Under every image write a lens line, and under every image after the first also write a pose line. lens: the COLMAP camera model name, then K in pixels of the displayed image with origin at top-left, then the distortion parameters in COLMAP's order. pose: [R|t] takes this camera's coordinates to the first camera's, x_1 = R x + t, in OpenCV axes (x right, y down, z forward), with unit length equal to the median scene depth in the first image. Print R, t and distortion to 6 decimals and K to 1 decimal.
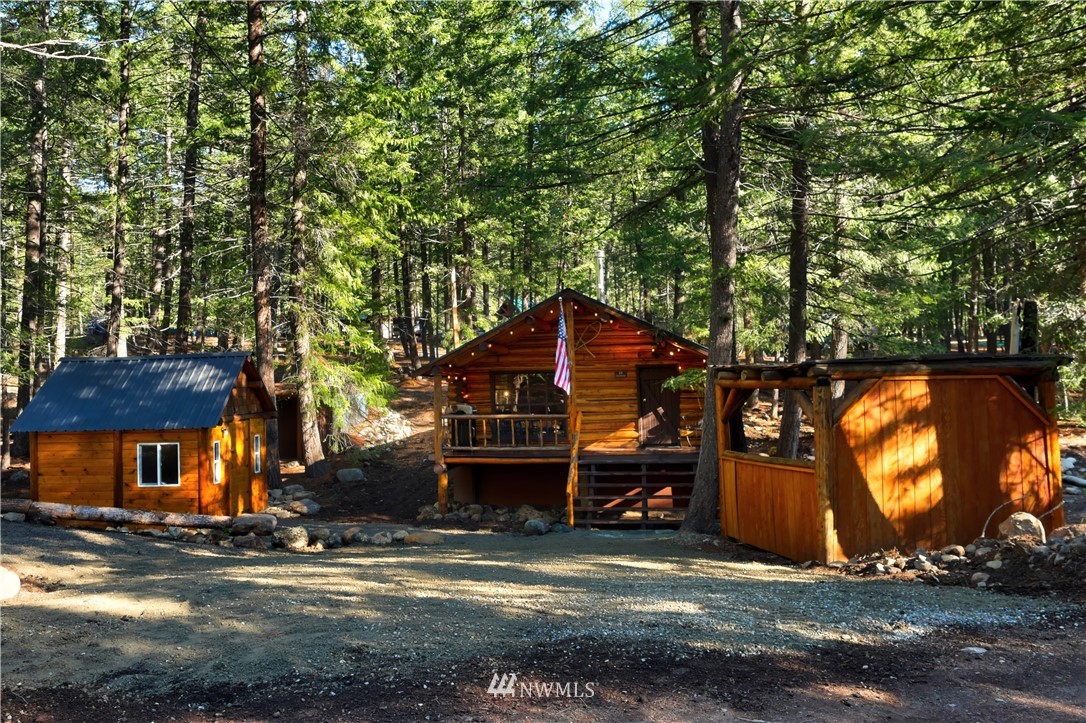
lens RADIAL K [[806.2, 0, 543.0], [0, 806.2, 361.5], [0, 0, 1]] dist [-0.024247, 0.005552]
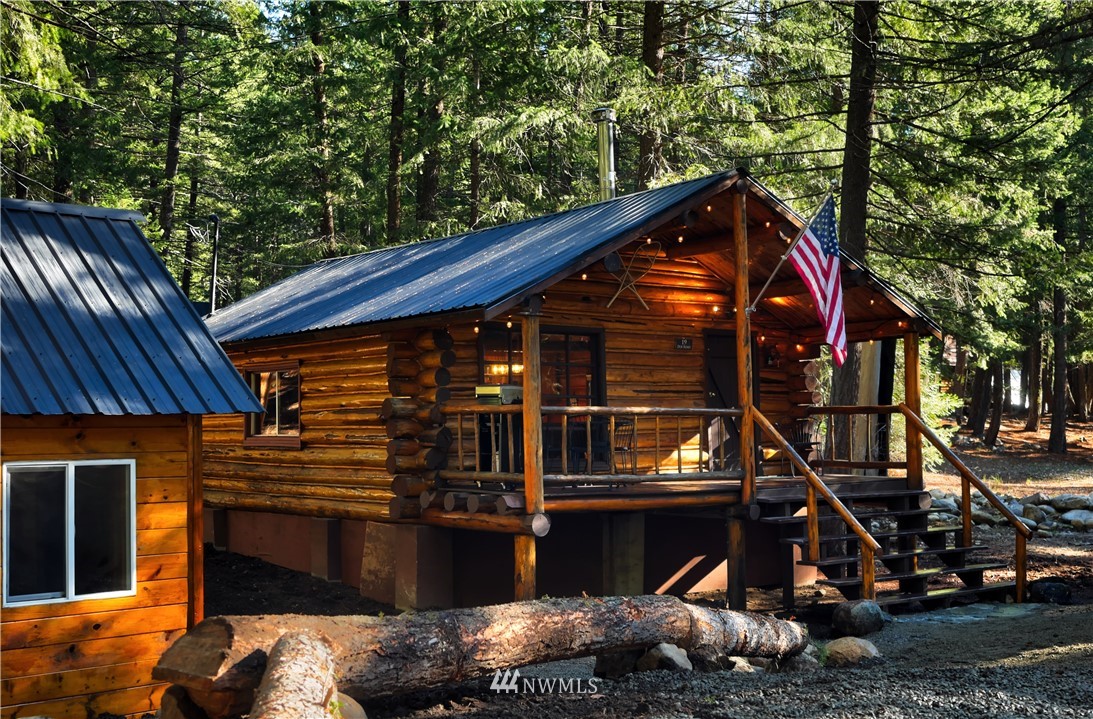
lens RADIAL K [[1409.4, 0, 547.9], [0, 1409.4, 380.1], [0, 0, 1]] dist [-0.003224, -0.029434]
pose [[0.678492, 0.042675, 0.733367, -0.677957], [-0.029901, 0.999088, -0.030474, 0.073907], [-0.733999, -0.001252, 0.679150, 0.447681]]
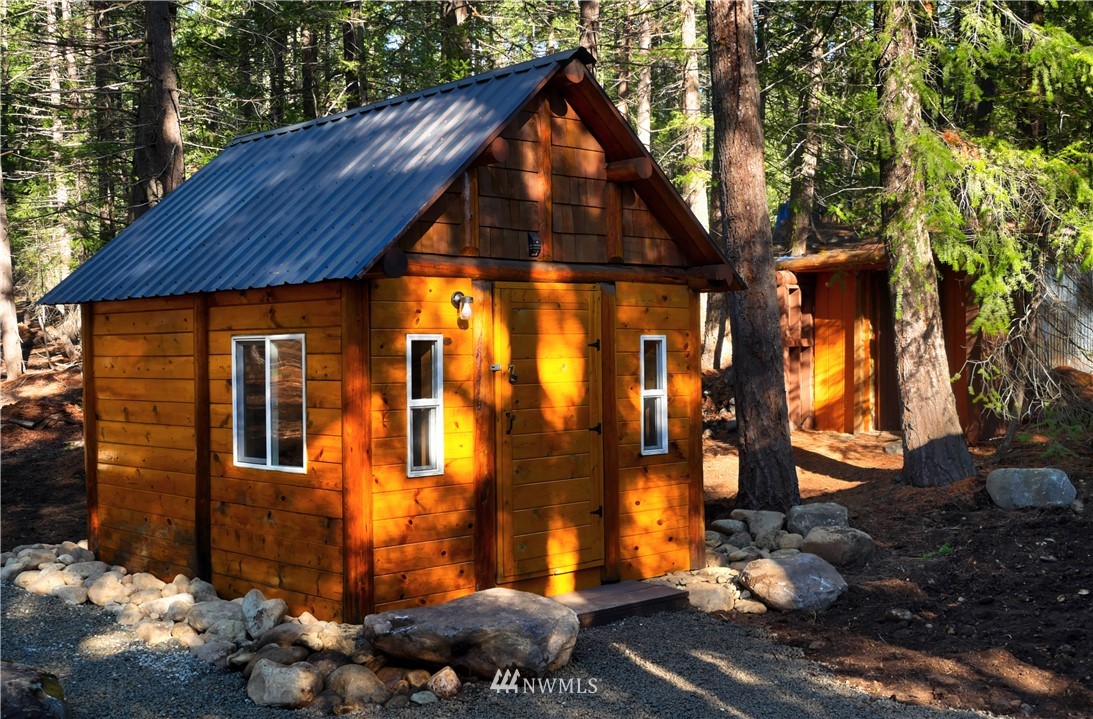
lens RADIAL K [[1257.7, 0, 546.5], [0, 1257.7, 359.5], [0, 0, 1]] dist [0.006101, -0.027069]
pose [[0.723811, 0.016818, -0.689794, -0.046249], [0.018139, 0.998894, 0.043388, 0.082375], [0.689760, -0.043917, 0.722705, 0.641056]]
